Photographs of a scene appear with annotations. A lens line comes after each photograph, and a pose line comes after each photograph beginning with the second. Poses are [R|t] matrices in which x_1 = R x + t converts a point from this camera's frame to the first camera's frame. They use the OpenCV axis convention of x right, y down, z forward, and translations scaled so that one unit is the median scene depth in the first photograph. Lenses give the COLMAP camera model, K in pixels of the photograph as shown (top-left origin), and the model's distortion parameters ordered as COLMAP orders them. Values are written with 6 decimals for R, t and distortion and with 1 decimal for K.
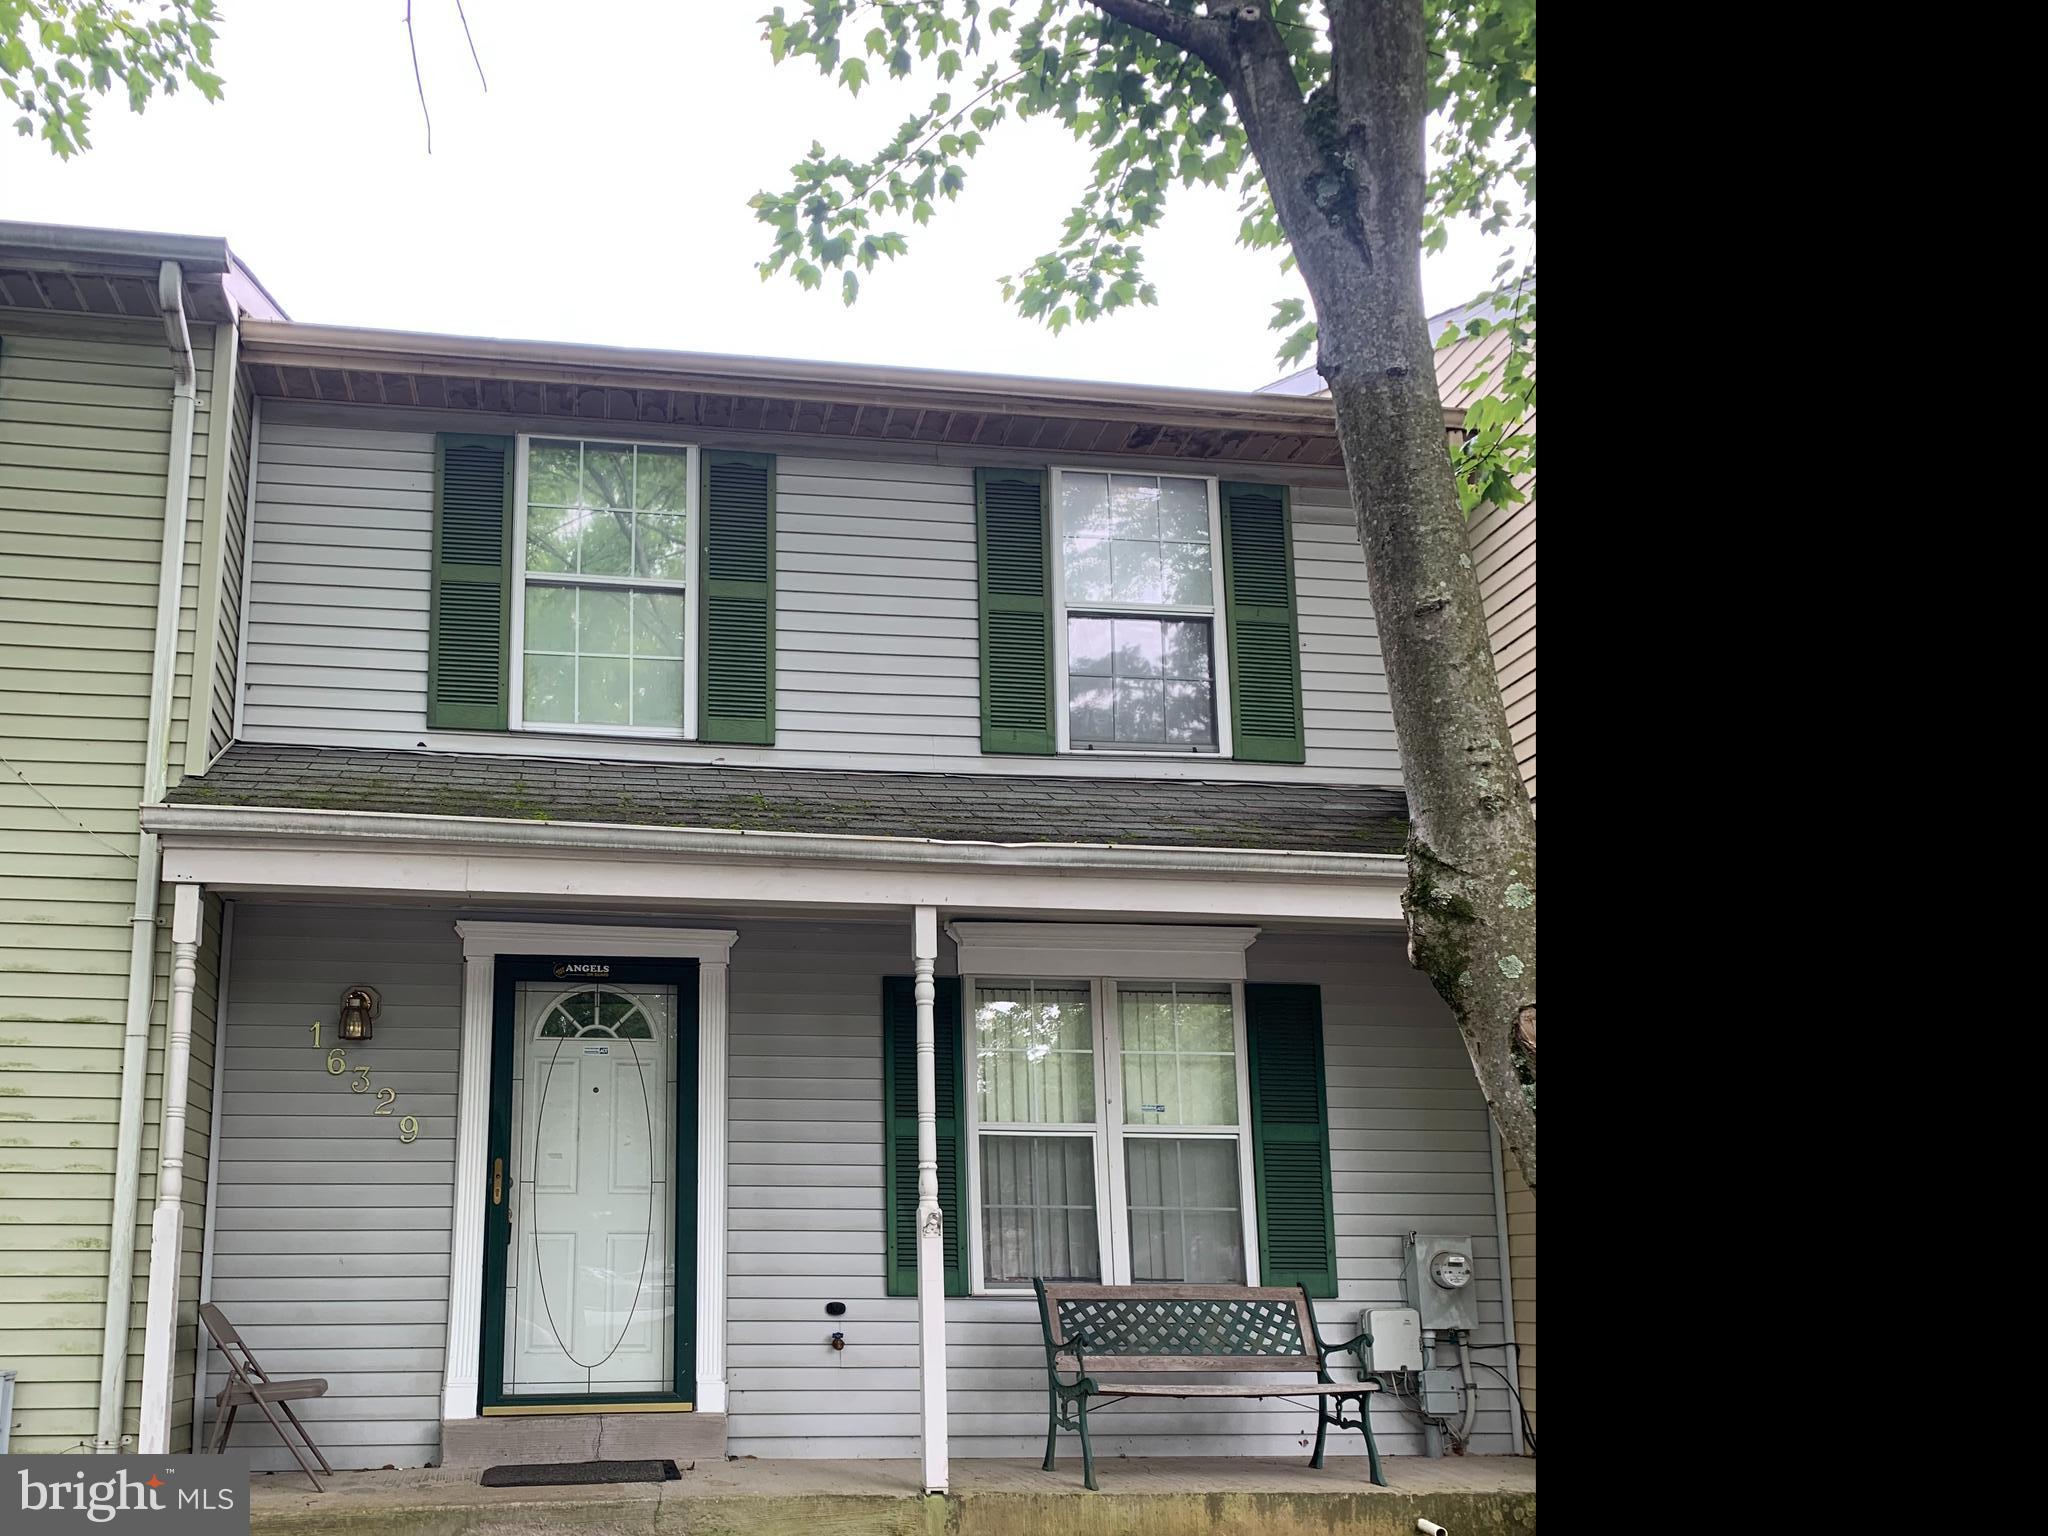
lens RADIAL K [[1764.0, 0, 1021.8], [0, 1764.0, 920.4], [0, 0, 1]] dist [-0.011757, 0.028397]
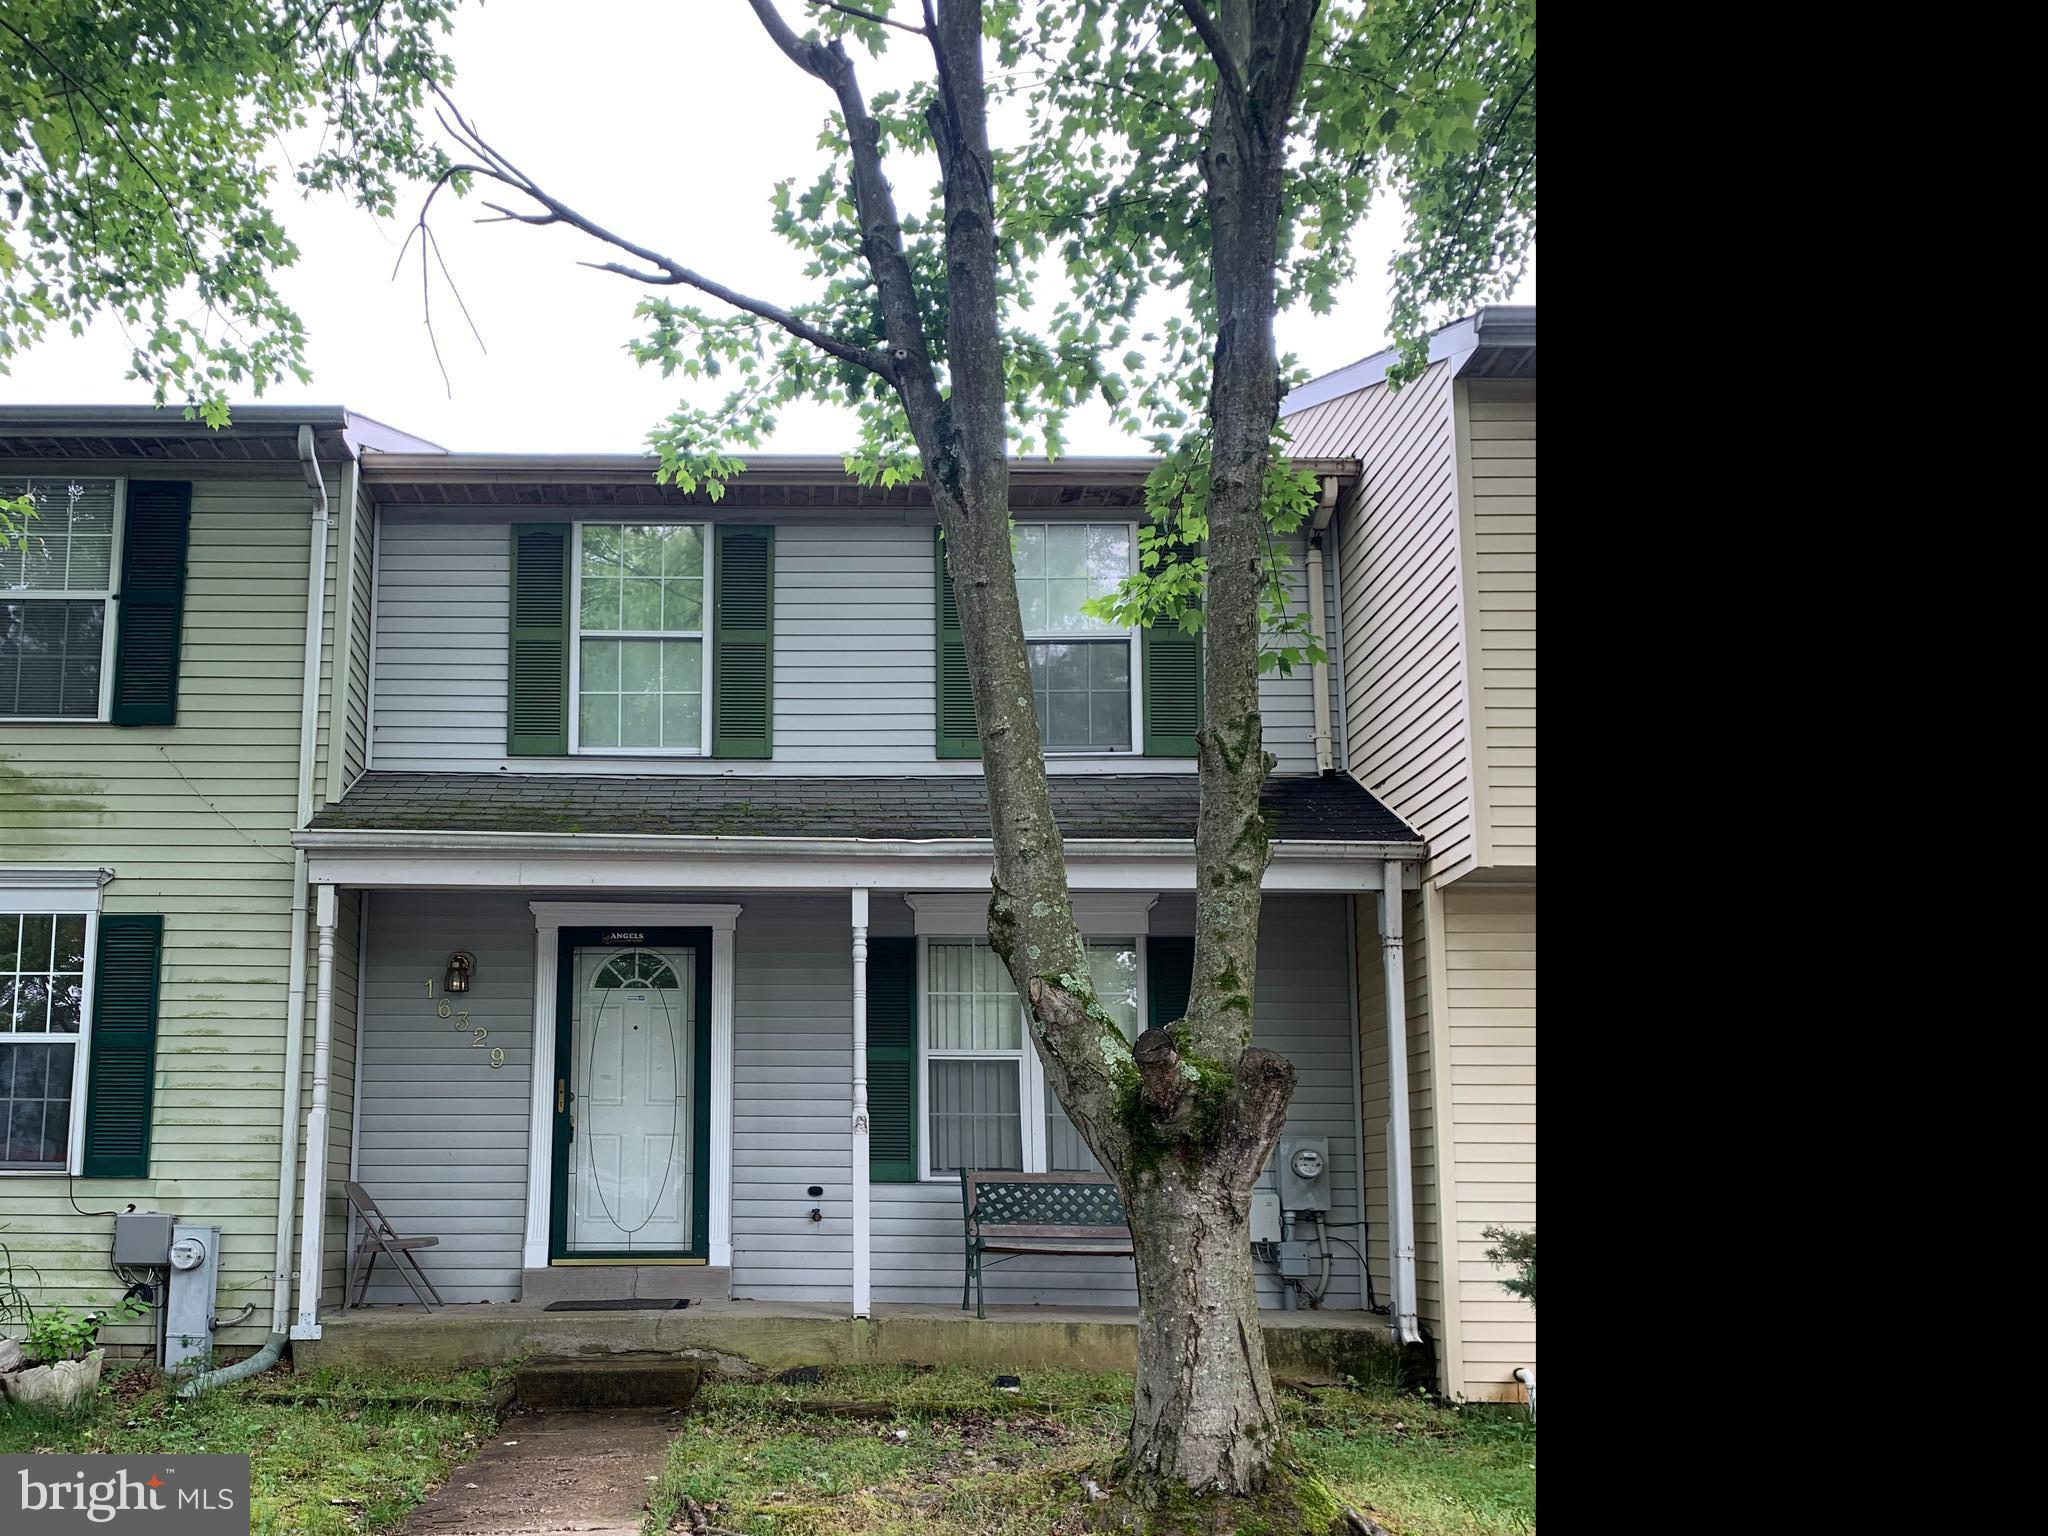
lens RADIAL K [[1764.0, 0, 1021.8], [0, 1764.0, 920.4], [0, 0, 1]] dist [-0.011757, 0.028397]
pose [[0.993960, -0.015487, -0.108642, 0.200428], [0.019789, 0.999057, 0.038635, -0.030762], [0.107941, -0.040552, 0.993330, -0.294852]]
